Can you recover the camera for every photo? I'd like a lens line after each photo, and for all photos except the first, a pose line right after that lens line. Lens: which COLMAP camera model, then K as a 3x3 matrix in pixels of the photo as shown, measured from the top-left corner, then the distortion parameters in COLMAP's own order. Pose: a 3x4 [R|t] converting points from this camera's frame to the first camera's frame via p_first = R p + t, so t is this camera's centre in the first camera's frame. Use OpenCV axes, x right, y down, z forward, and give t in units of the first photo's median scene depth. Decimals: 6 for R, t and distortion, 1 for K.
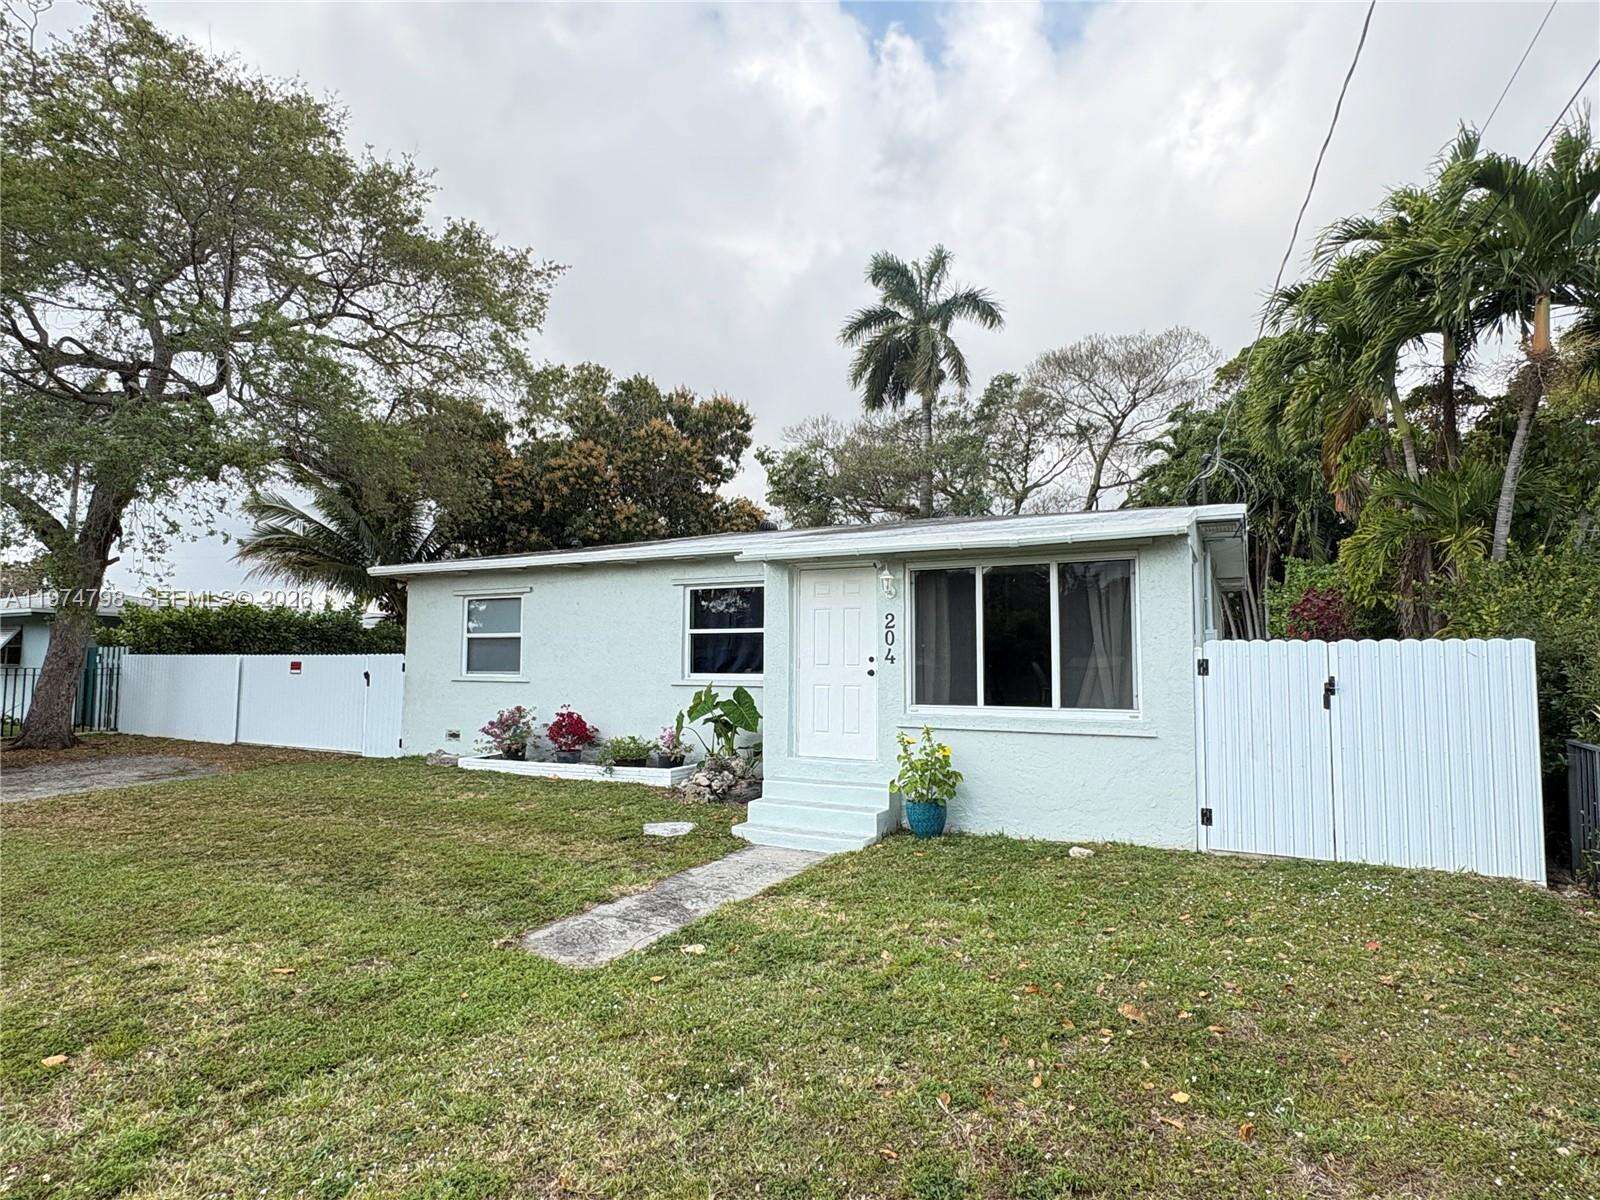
lens RADIAL K [[842.6, 0, 809.8], [0, 842.6, 599.7], [0, 0, 1]] dist [-0.003631, 0.000551]
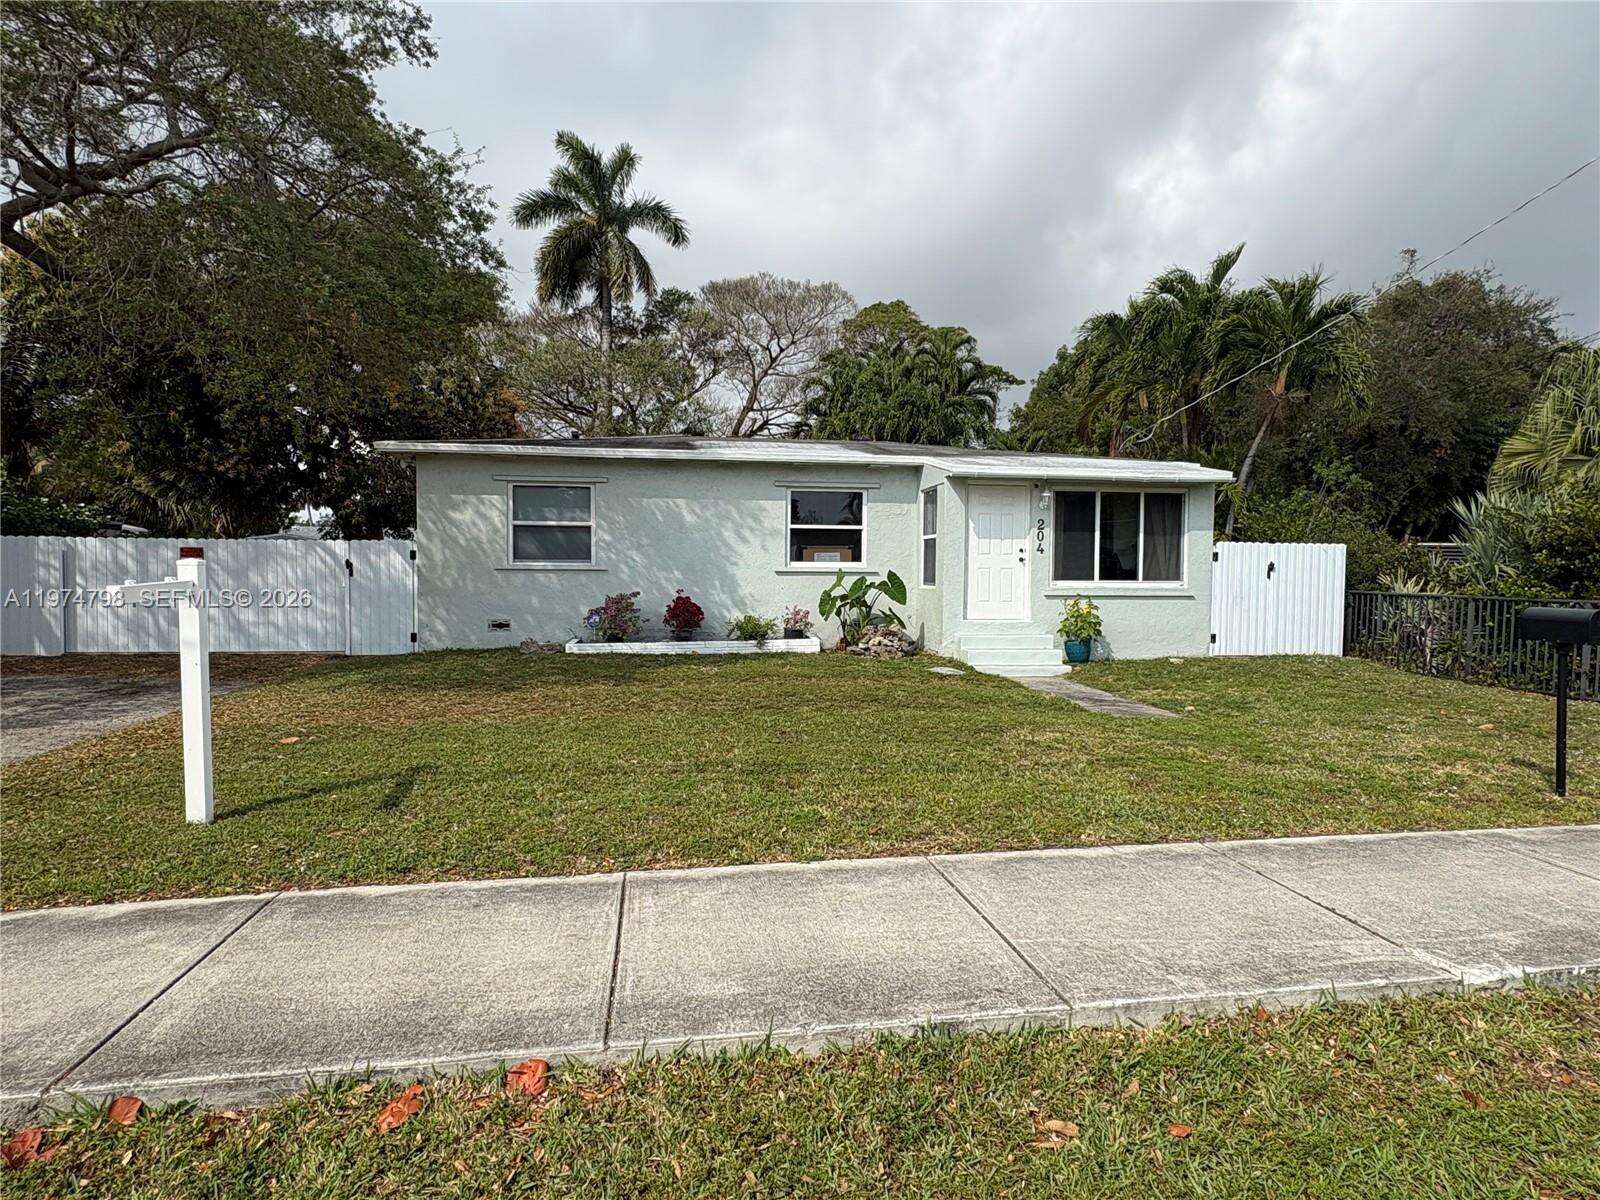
lens RADIAL K [[842.6, 0, 797.3], [0, 842.6, 597.4], [0, 0, 1]] dist [-0.003631, 0.000551]
pose [[0.821187, -0.016081, 0.570433, -0.779231], [-0.047743, 0.994162, 0.096756, 0.021078], [-0.568659, -0.106689, 0.815625, 0.017641]]
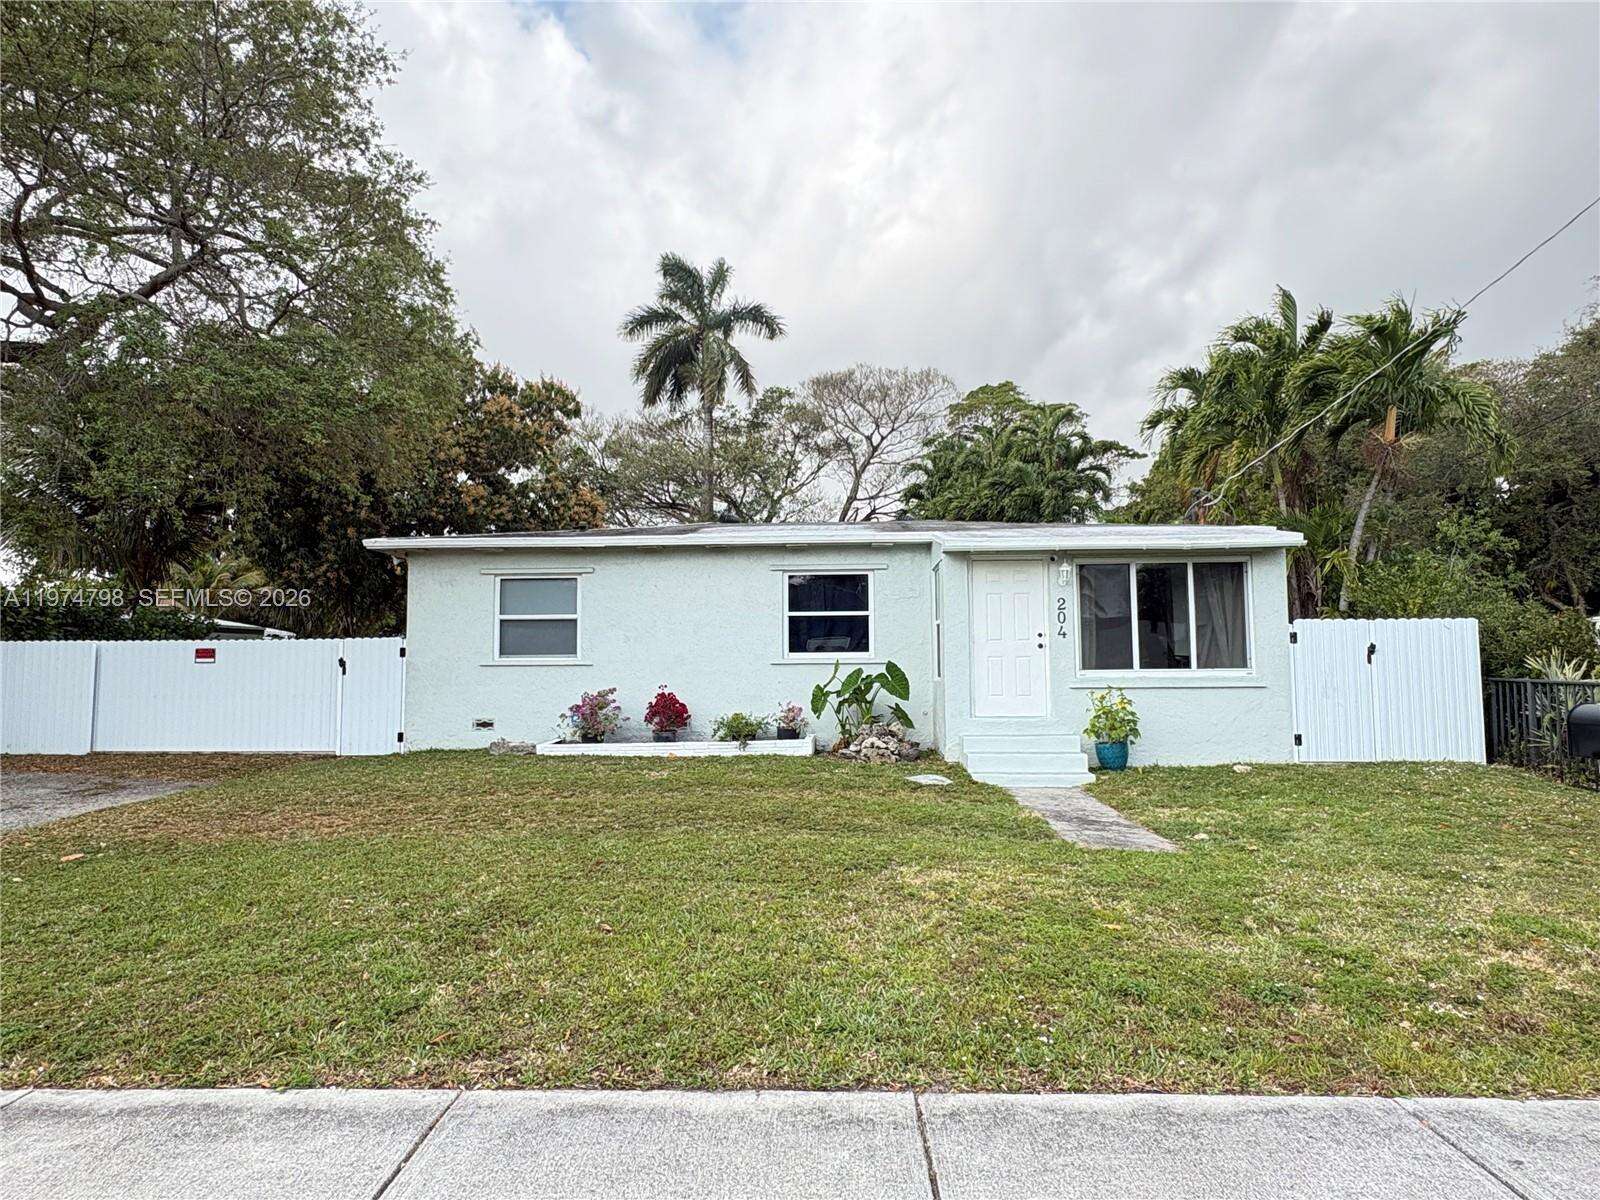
lens RADIAL K [[842.6, 0, 800.4], [0, 842.6, 596.3], [0, 0, 1]] dist [-0.003631, 0.000551]
pose [[0.912005, 0.022102, 0.409582, -0.547472], [-0.020596, 0.999755, -0.008088, 0.022729], [-0.409661, -0.001060, 0.912237, 0.011204]]
